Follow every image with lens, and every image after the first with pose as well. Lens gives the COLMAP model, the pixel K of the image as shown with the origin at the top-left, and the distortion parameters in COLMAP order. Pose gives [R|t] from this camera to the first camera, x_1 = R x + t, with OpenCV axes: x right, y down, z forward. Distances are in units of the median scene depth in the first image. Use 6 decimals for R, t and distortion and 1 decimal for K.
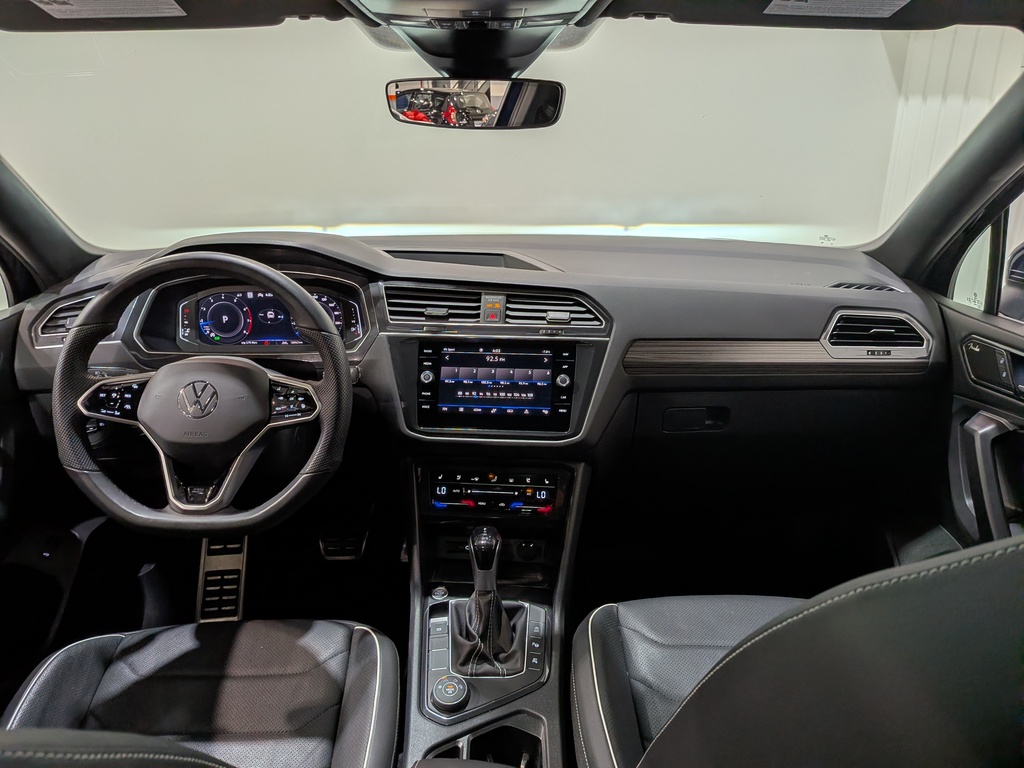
lens RADIAL K [[733.4, 0, 511.1], [0, 733.4, 371.3], [0, 0, 1]] dist [0.067956, -0.134452]
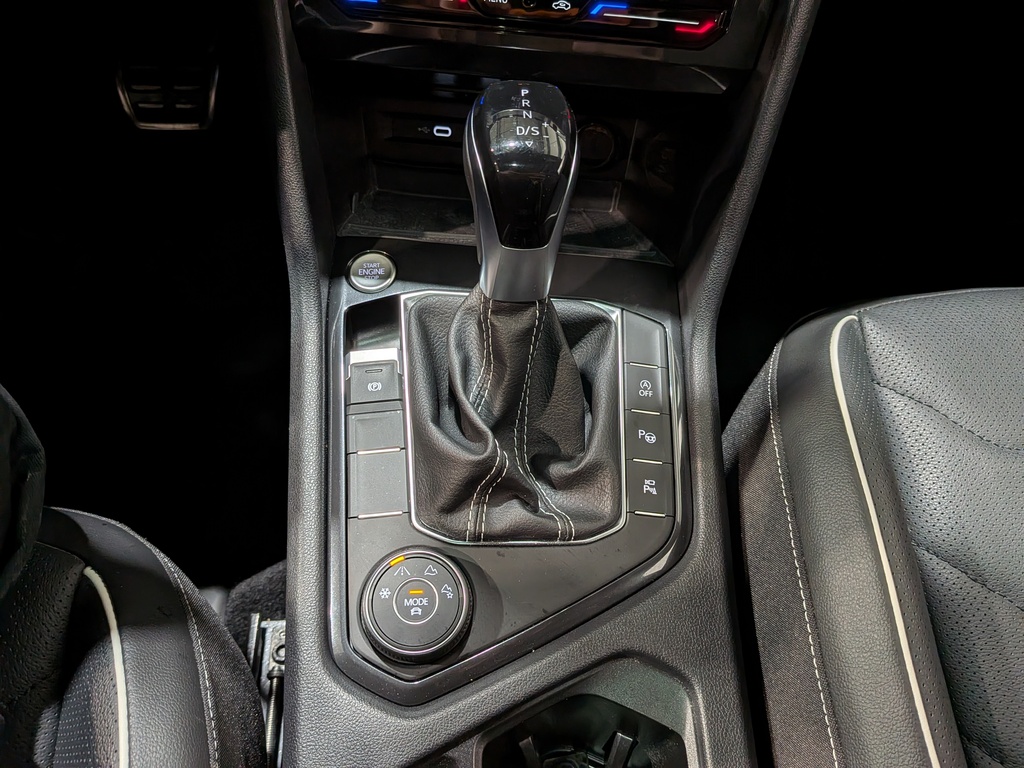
lens RADIAL K [[761.1, 0, 513.9], [0, 761.1, 408.0], [0, 0, 1]] dist [0.029114, -0.003695]
pose [[0.997077, 0.006928, 0.076083, -0.055310], [-0.050223, 0.809883, 0.584437, 0.133237], [-0.057569, -0.586550, 0.807864, 0.653894]]
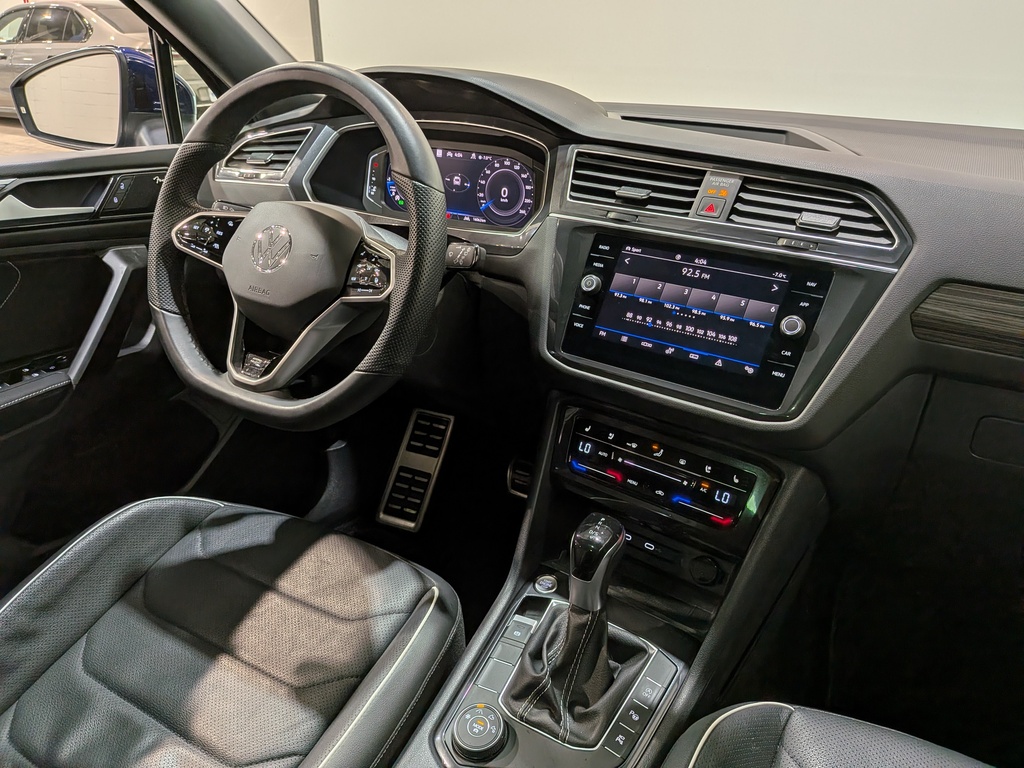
lens RADIAL K [[733.4, 0, 511.1], [0, 733.4, 371.3], [0, 0, 1]] dist [0.067956, -0.134452]
pose [[0.859939, 0.224504, -0.458370, 0.155907], [-0.188522, 0.974272, 0.123504, 0.017312], [0.474304, -0.019793, 0.880139, 0.356433]]
